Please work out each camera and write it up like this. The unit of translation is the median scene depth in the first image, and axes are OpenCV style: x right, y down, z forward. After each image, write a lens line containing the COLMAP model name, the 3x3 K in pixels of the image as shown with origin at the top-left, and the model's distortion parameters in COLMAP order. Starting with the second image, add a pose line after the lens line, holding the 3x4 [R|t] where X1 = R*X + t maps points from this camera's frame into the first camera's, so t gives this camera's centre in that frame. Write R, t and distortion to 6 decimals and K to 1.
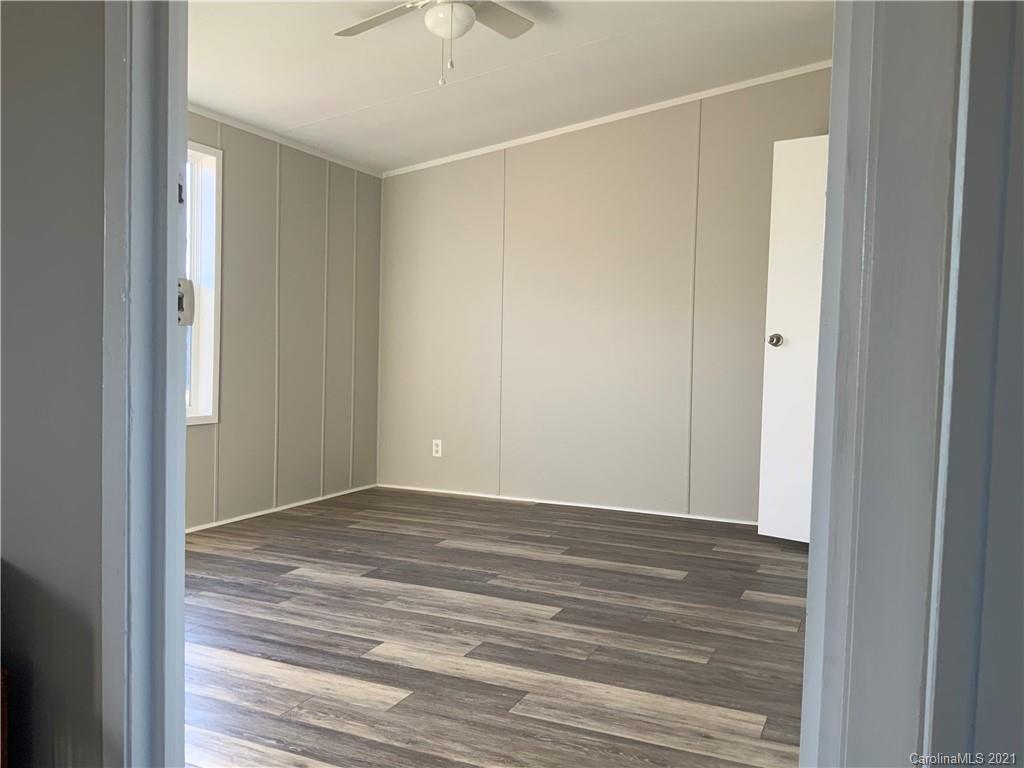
lens RADIAL K [[845.2, 0, 510.2], [0, 845.2, 380.7], [0, 0, 1]] dist [0.107306, -0.223959]
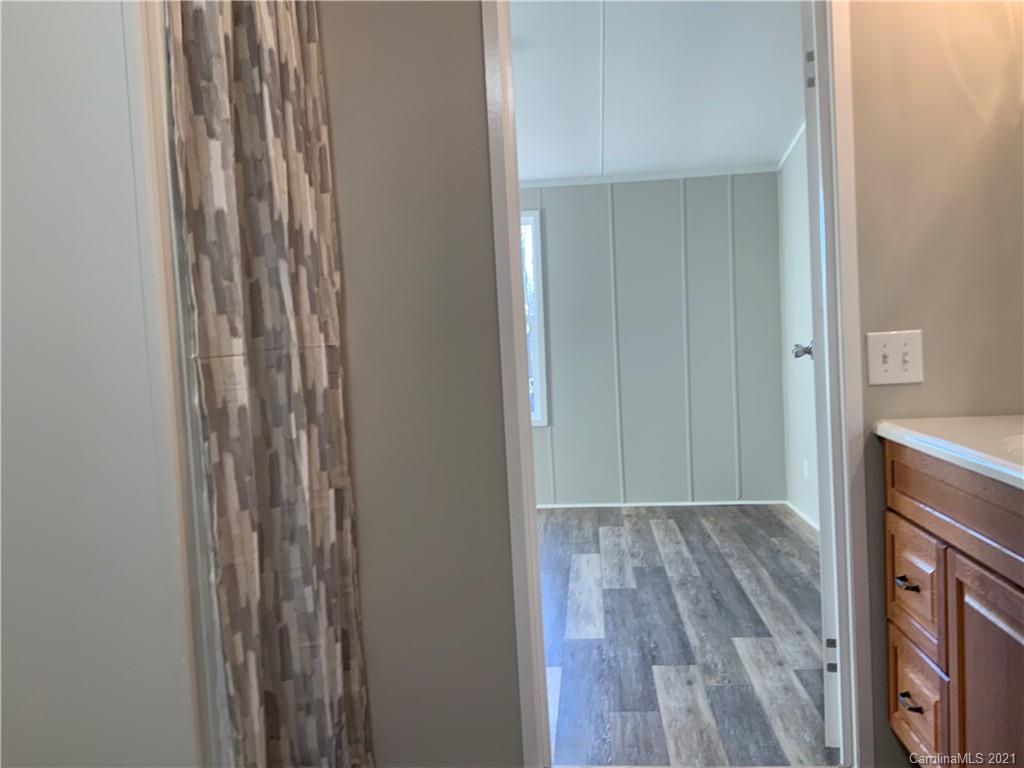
lens RADIAL K [[845.2, 0, 510.2], [0, 845.2, 380.7], [0, 0, 1]] dist [0.107306, -0.223959]
pose [[0.321036, 0.009796, -0.947016, 1.214635], [0.012114, 0.999822, 0.014449, -0.052316], [0.946990, -0.016110, 0.320860, 0.808032]]
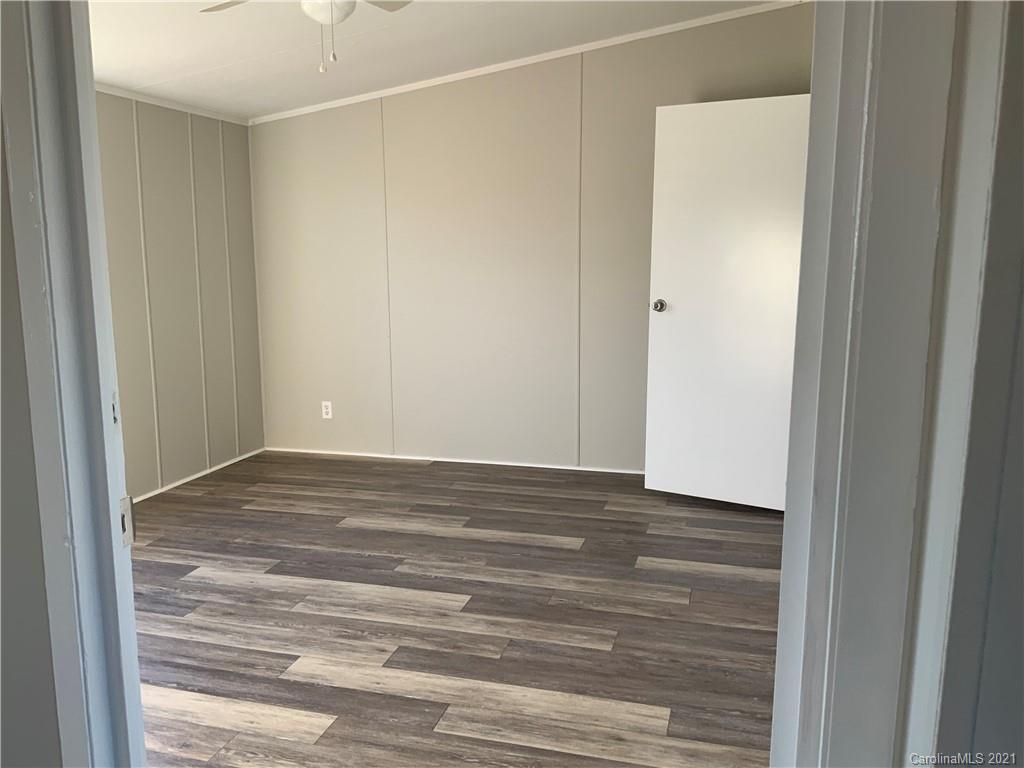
lens RADIAL K [[845.2, 0, 510.2], [0, 845.2, 380.7], [0, 0, 1]] dist [0.107306, -0.223959]
pose [[0.988368, -0.048137, 0.144260, -0.030326], [0.030759, 0.992254, 0.120357, -0.123688], [-0.148936, -0.114520, 0.982193, 0.004774]]
